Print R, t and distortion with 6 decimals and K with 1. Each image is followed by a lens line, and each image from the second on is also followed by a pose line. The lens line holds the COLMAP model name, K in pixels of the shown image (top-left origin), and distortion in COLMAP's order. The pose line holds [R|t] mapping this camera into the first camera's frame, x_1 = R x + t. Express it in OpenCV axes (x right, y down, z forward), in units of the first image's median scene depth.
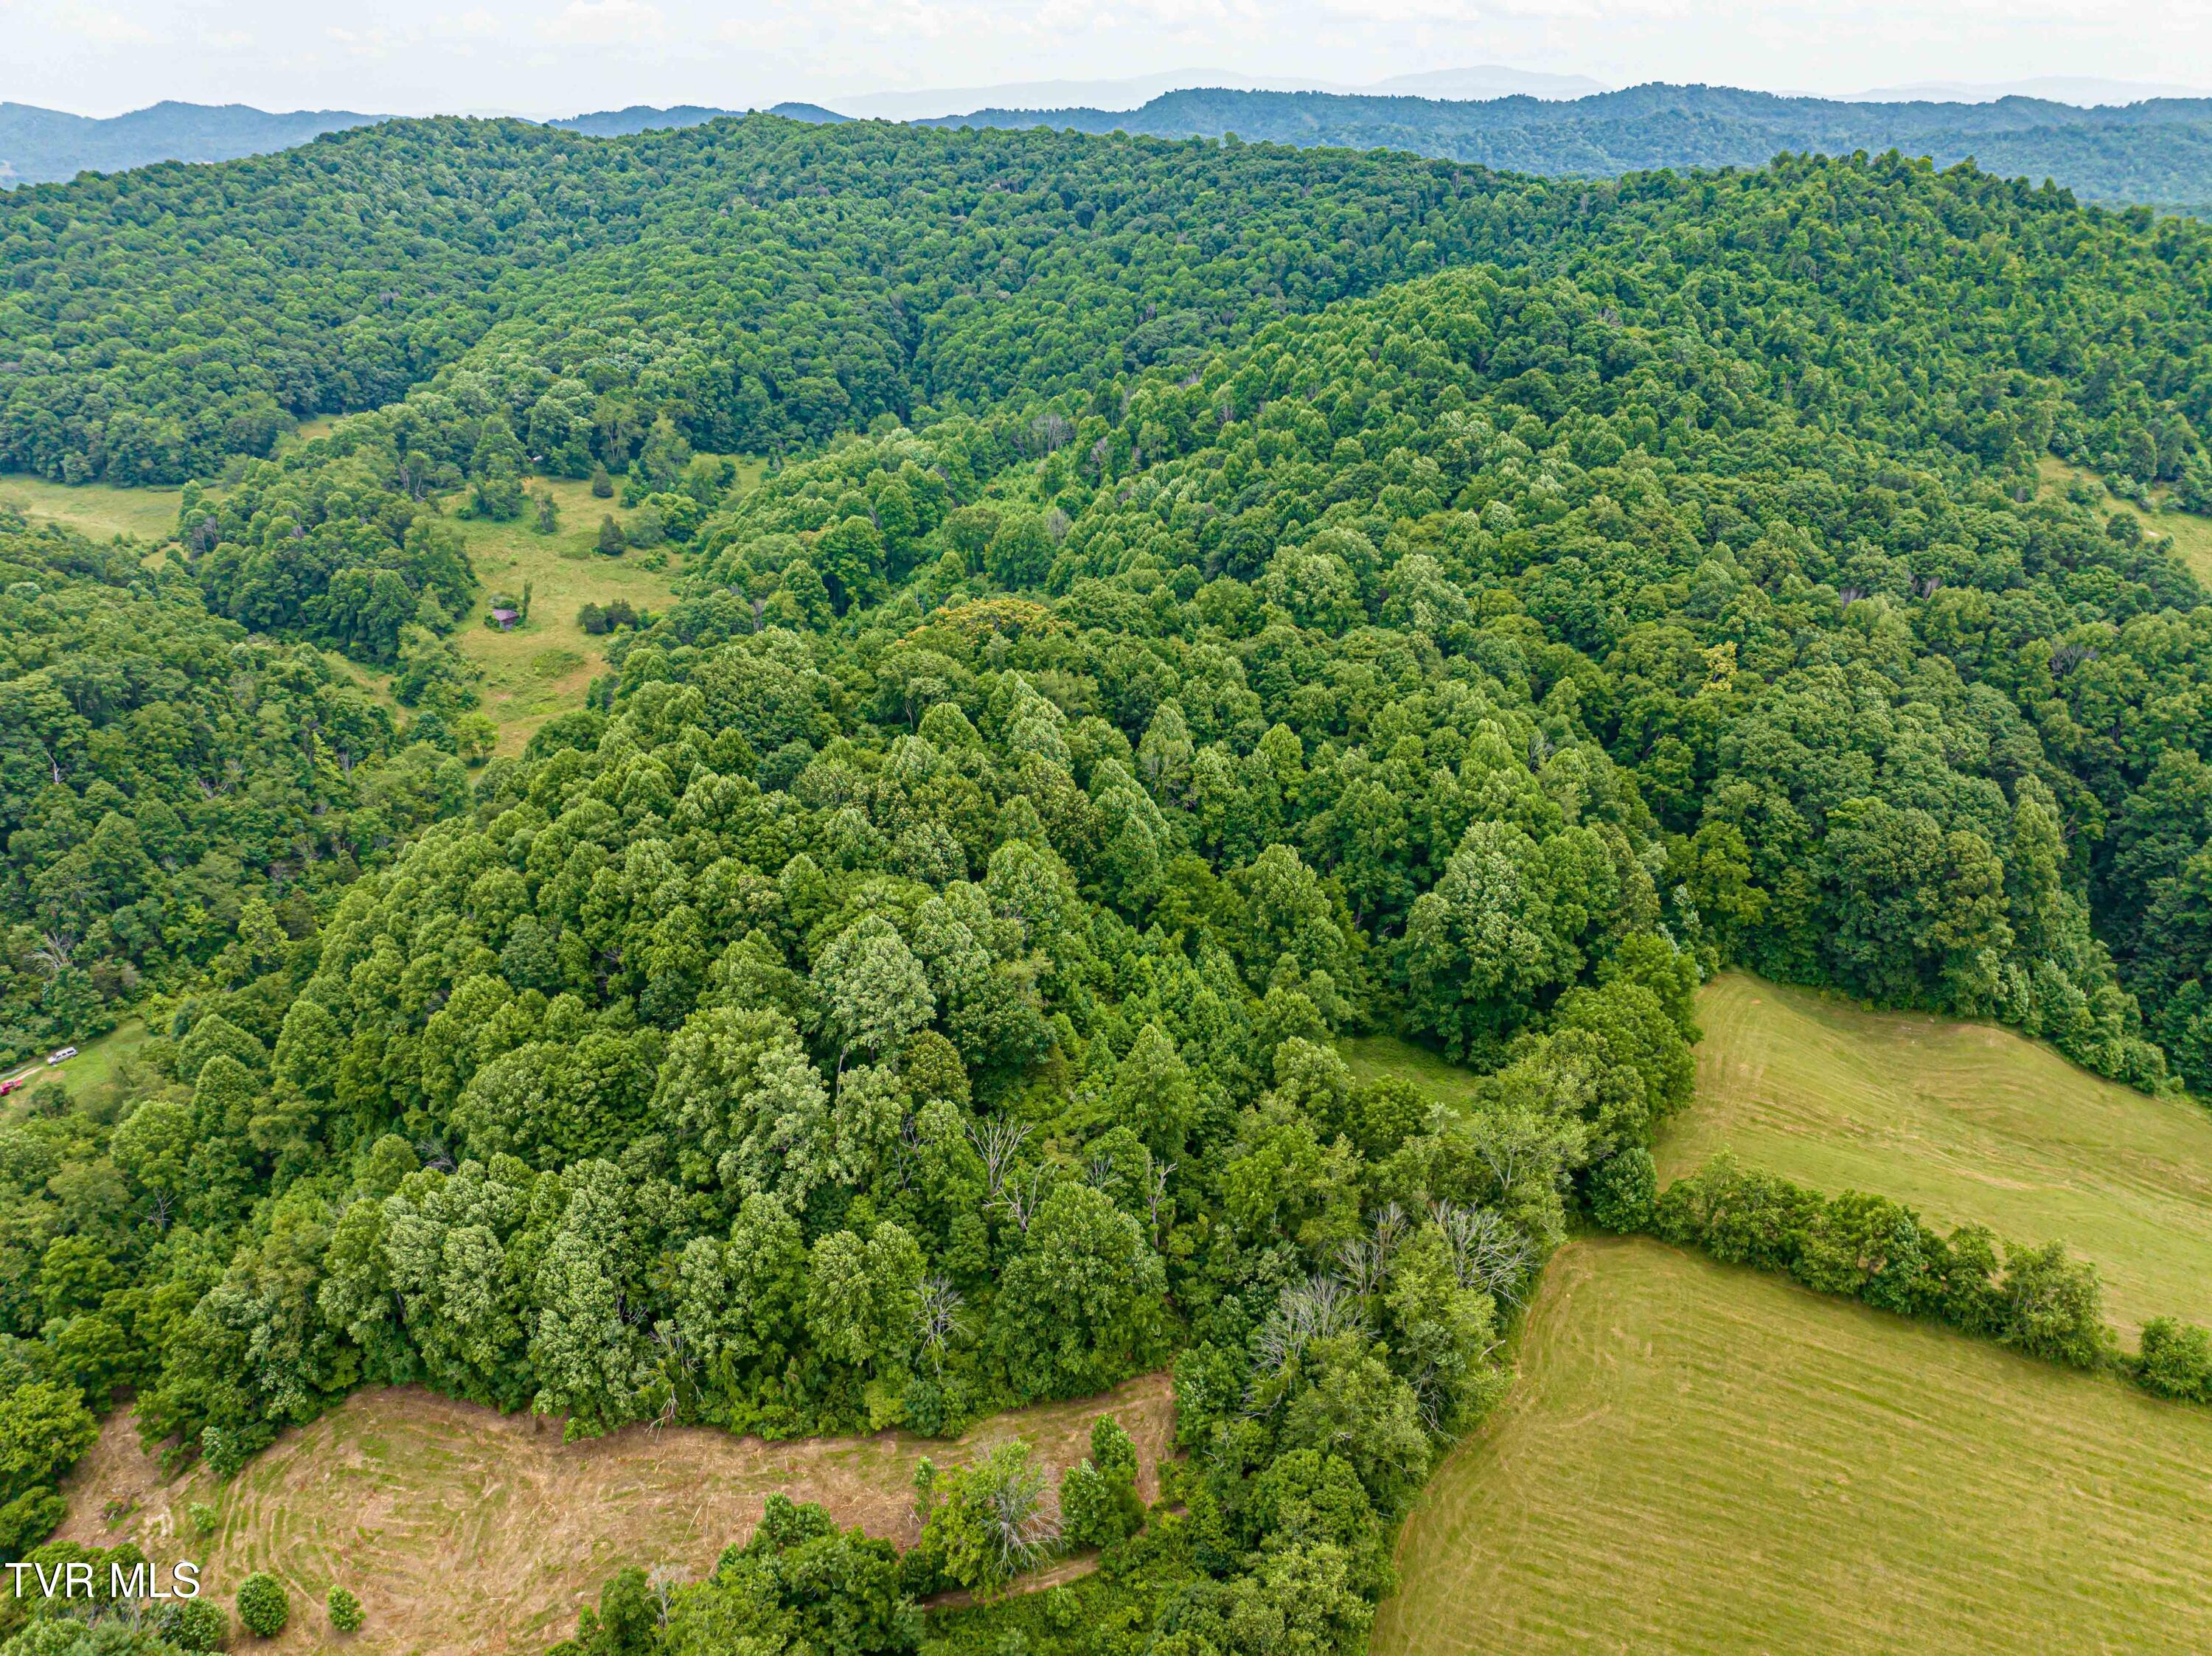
lens RADIAL K [[1552.1, 0, 1105.4], [0, 1552.1, 818.9], [0, 0, 1]] dist [-0.053283, 0.025328]
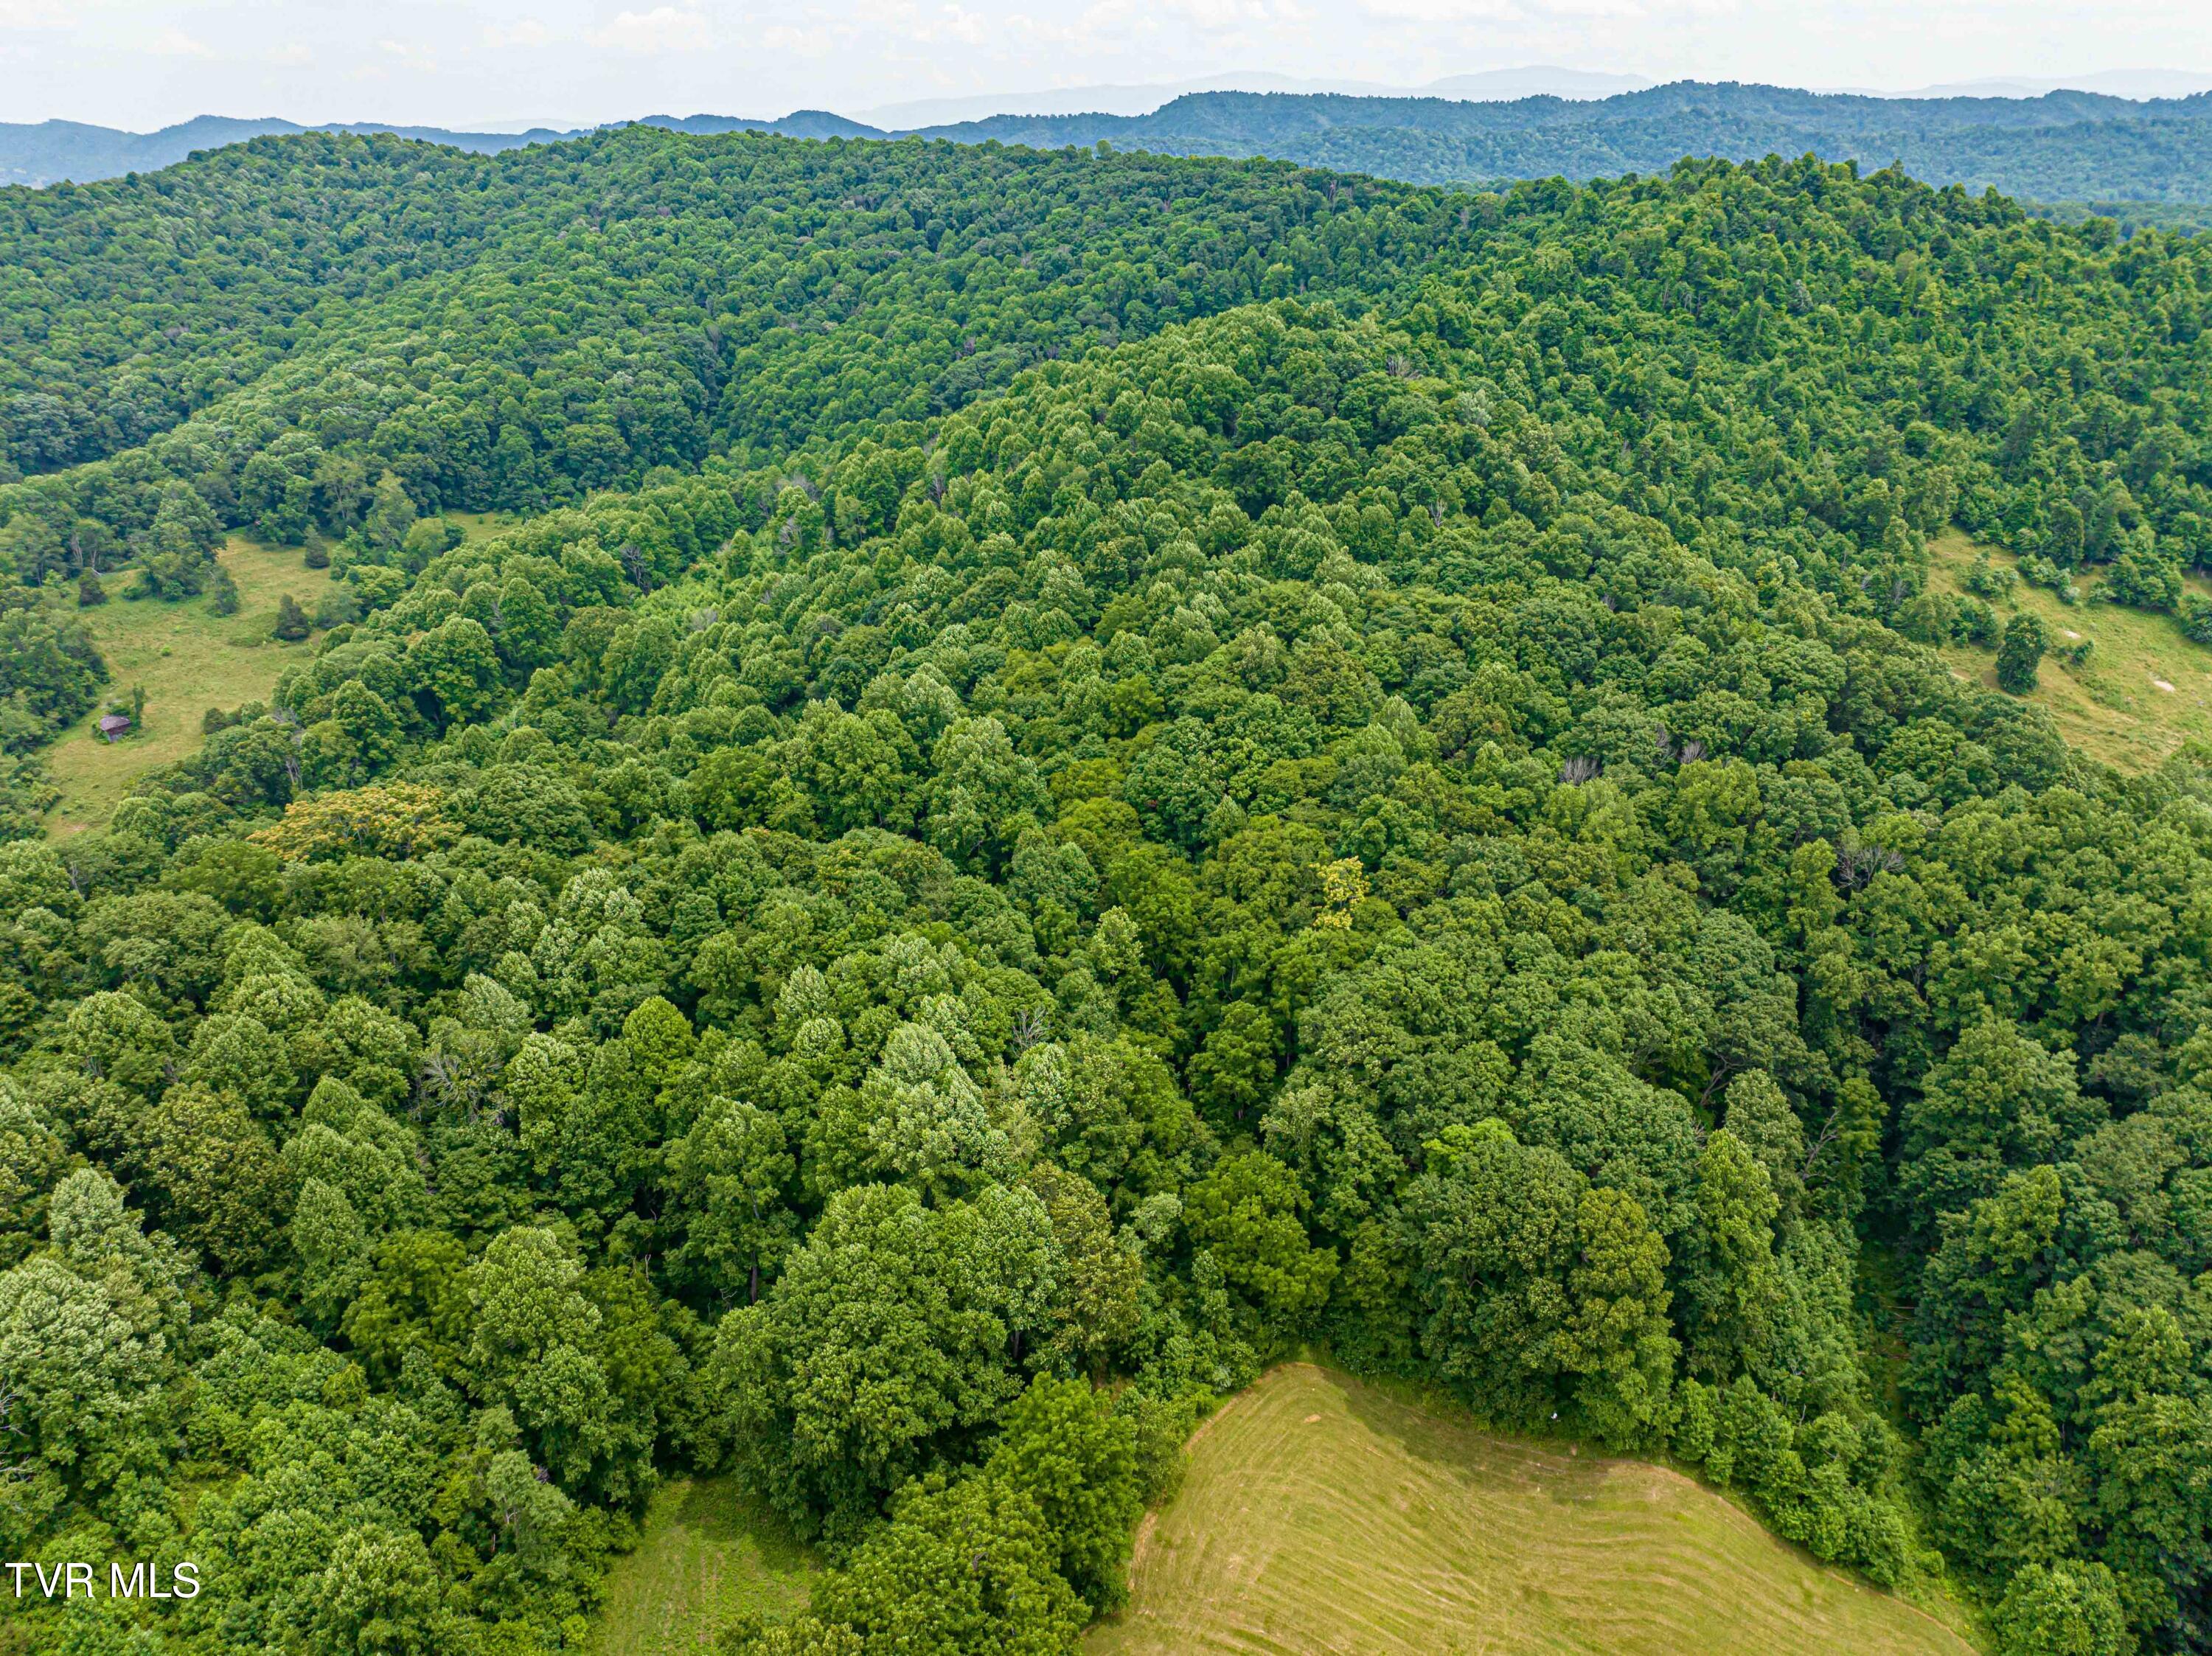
lens RADIAL K [[1552.1, 0, 1097.4], [0, 1552.1, 820.2], [0, 0, 1]] dist [-0.053283, 0.025328]
pose [[0.999380, 0.004971, -0.034865, 0.186744], [-0.005026, 0.999986, -0.001502, -0.078257], [0.034857, 0.001676, 0.999391, 0.165317]]
